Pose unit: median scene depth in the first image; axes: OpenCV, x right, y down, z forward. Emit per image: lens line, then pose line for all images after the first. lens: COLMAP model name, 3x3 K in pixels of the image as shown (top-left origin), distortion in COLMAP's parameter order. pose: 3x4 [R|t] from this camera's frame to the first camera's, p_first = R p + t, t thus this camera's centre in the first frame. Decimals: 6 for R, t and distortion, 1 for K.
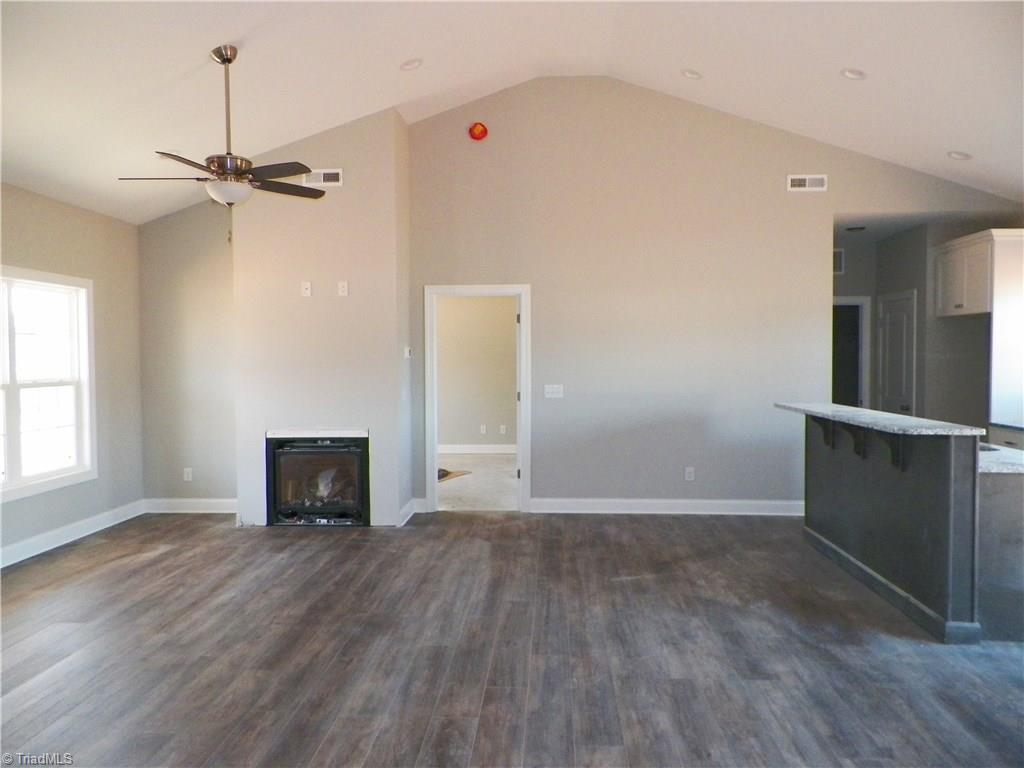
lens RADIAL K [[770.8, 0, 511.9], [0, 770.8, 375.1], [0, 0, 1]] dist [0.017464, 0.002178]
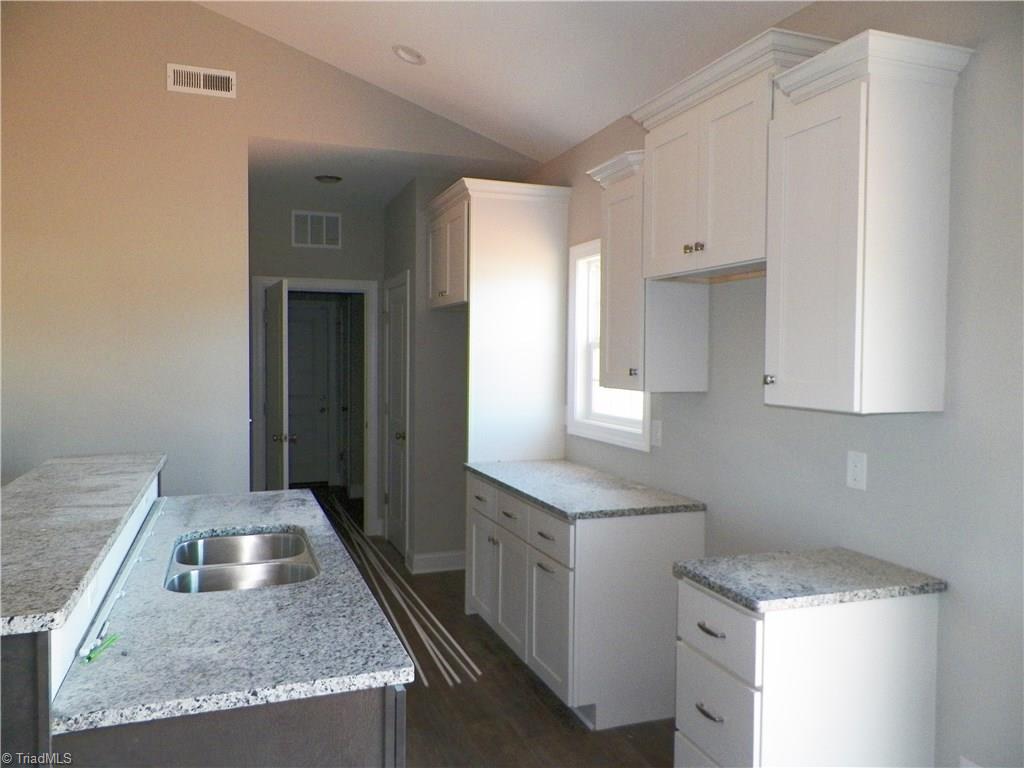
lens RADIAL K [[770.8, 0, 511.9], [0, 770.8, 375.1], [0, 0, 1]] dist [0.017464, 0.002178]
pose [[0.921175, -0.004667, 0.389121, 0.399854], [0.003697, 0.999988, 0.003242, -0.019741], [-0.389132, -0.001548, 0.921181, 0.373765]]
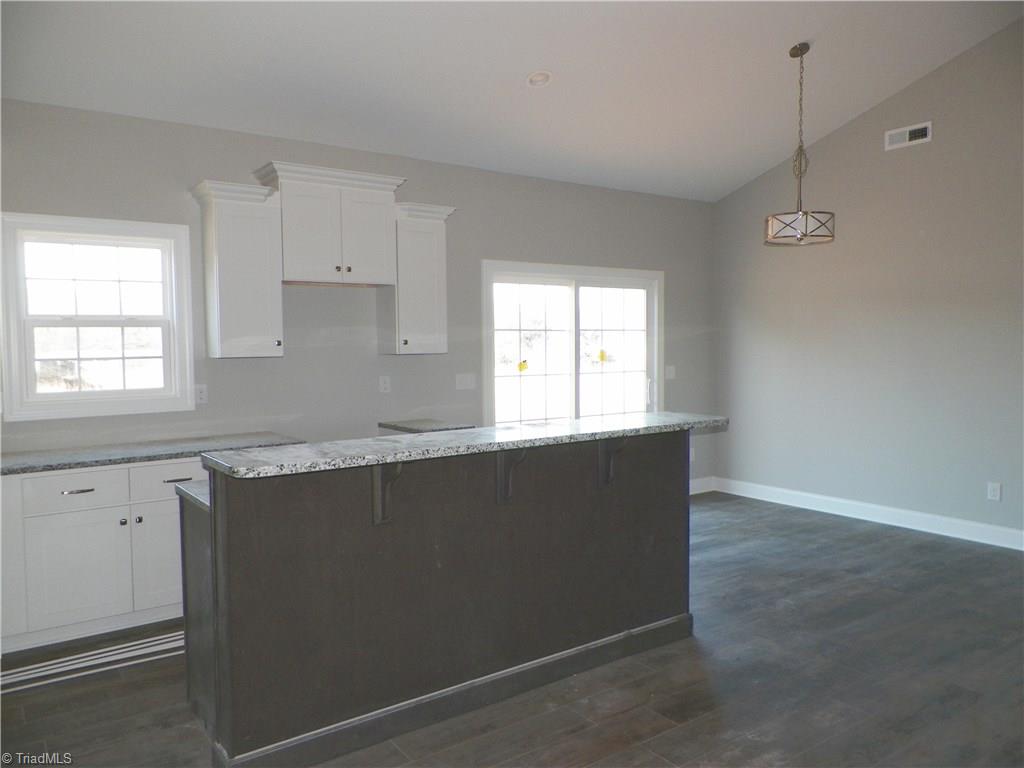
lens RADIAL K [[770.8, 0, 511.9], [0, 770.8, 375.1], [0, 0, 1]] dist [0.017464, 0.002178]
pose [[-0.624469, -0.031278, 0.780423, -0.029071], [0.031357, 0.997388, 0.065065, -0.030156], [-0.780420, 0.065103, -0.621857, 1.080746]]
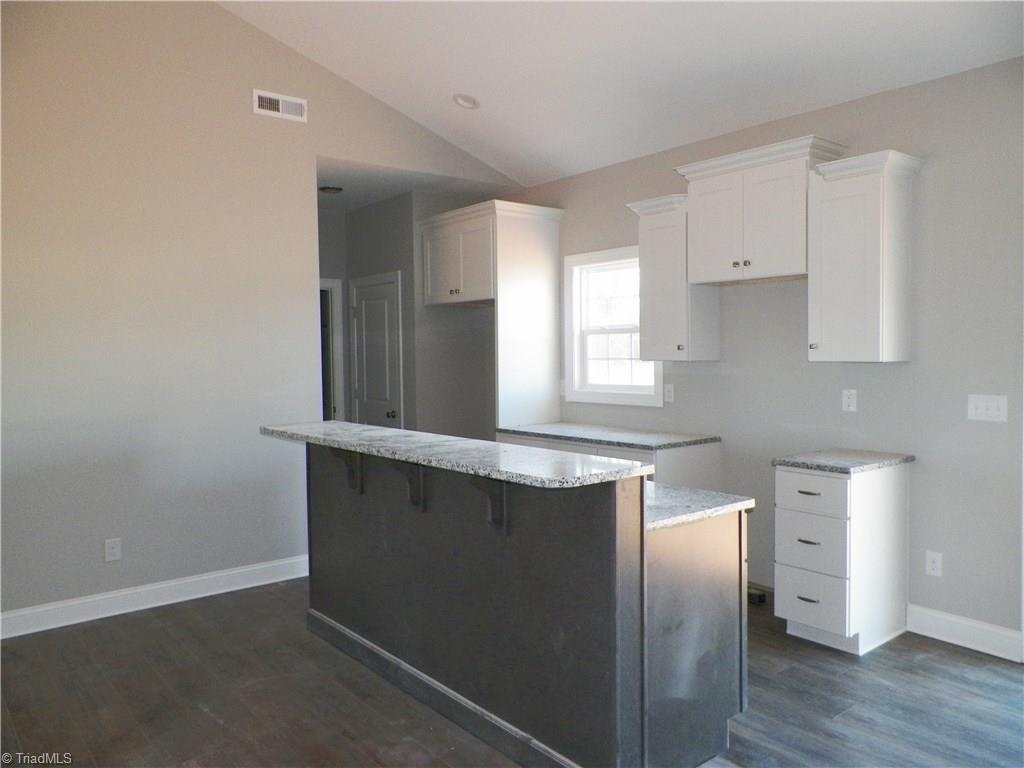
lens RADIAL K [[770.8, 0, 511.9], [0, 770.8, 375.1], [0, 0, 1]] dist [0.017464, 0.002178]
pose [[0.744902, -0.031810, 0.666415, 0.068333], [0.030633, 0.999440, 0.013466, -0.008482], [-0.666471, 0.010383, 0.745459, 0.370459]]
